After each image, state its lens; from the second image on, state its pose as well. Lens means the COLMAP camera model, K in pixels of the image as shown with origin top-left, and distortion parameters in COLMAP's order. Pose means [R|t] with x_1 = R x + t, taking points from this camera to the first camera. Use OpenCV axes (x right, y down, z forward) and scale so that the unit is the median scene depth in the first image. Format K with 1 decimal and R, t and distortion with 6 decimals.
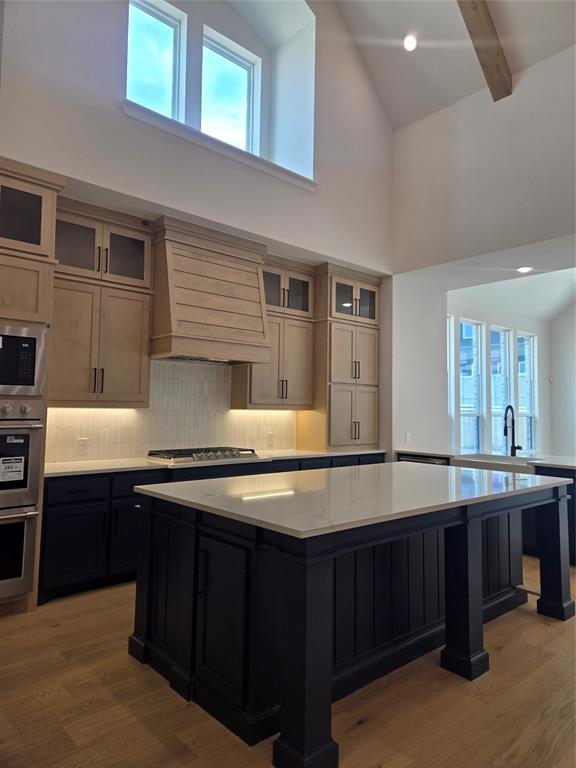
lens RADIAL K [[516.0, 0, 291.1], [0, 516.0, 378.2], [0, 0, 1]] dist [0.054233, -0.001838]
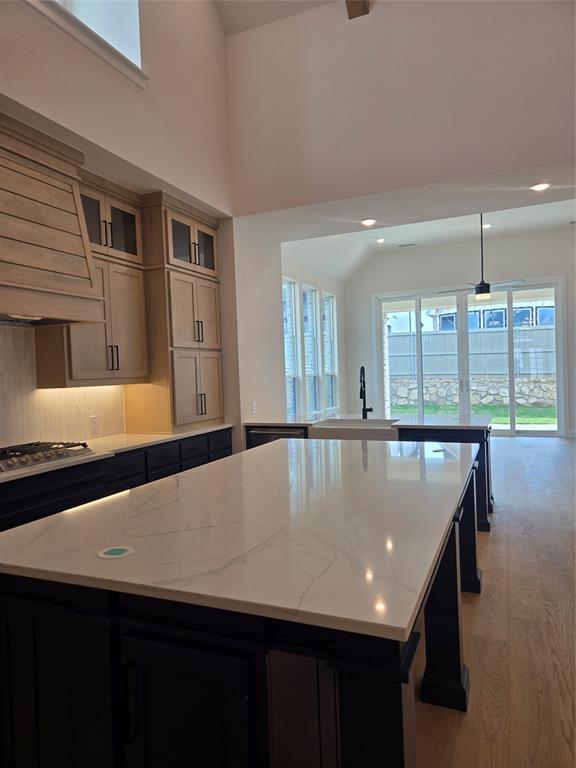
lens RADIAL K [[517.5, 0, 288.0], [0, 517.5, 384.0], [0, 0, 1]] dist [0.052586, -0.002825]
pose [[0.904344, -0.055973, 0.423118, -0.106130], [0.020622, 0.995936, 0.087675, -0.001915], [-0.426305, -0.070563, 0.901823, 0.199771]]
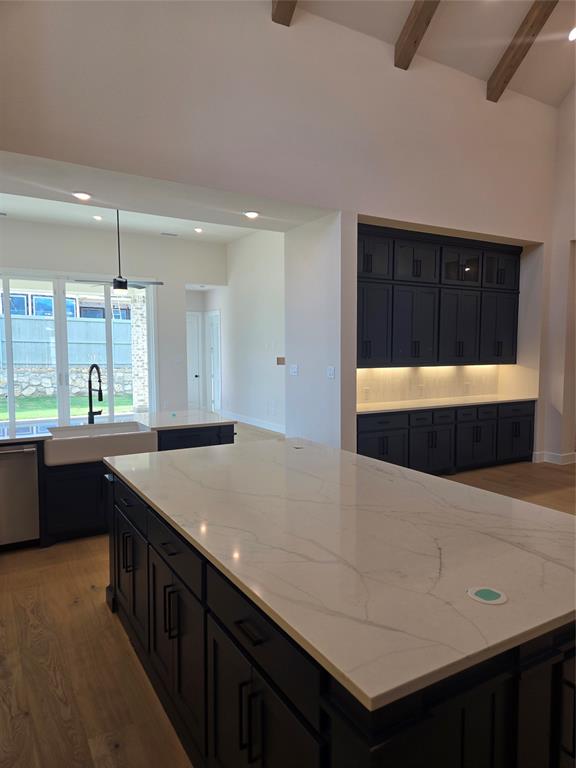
lens RADIAL K [[517.5, 0, 288.0], [0, 517.5, 384.0], [0, 0, 1]] dist [0.052586, -0.002825]
pose [[0.190403, -0.081939, 0.978280, -0.337769], [-0.056627, 0.993935, 0.094272, -0.012407], [-0.980071, -0.073346, 0.184608, 0.537304]]
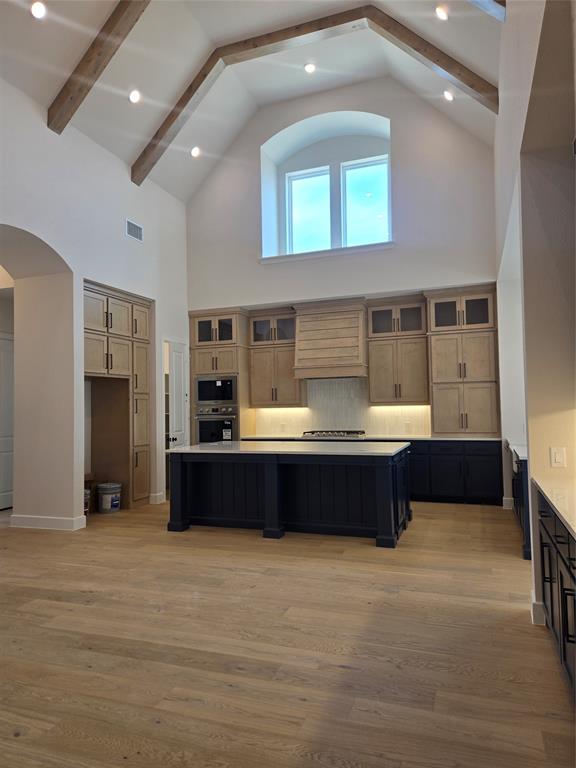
lens RADIAL K [[516.7, 0, 278.4], [0, 516.7, 387.9], [0, 0, 1]] dist [0.061050, -0.000263]
pose [[0.457951, -0.053932, -0.887340, 1.061151], [0.080960, 0.996540, -0.018785, 0.013339], [0.885283, -0.063237, 0.460733, 0.068148]]
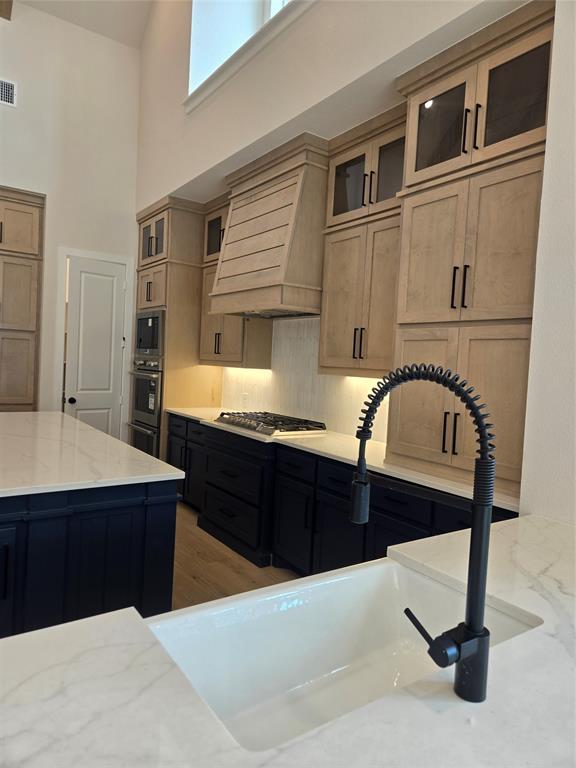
lens RADIAL K [[510.8, 0, 285.8], [0, 510.8, 383.5], [0, 0, 1]] dist [0.007455, 0.000810]
pose [[-0.115639, 0.023144, -0.993022, 0.580062], [0.008639, 0.999714, 0.022293, 0.053334], [0.993254, -0.006001, -0.115806, 0.965608]]
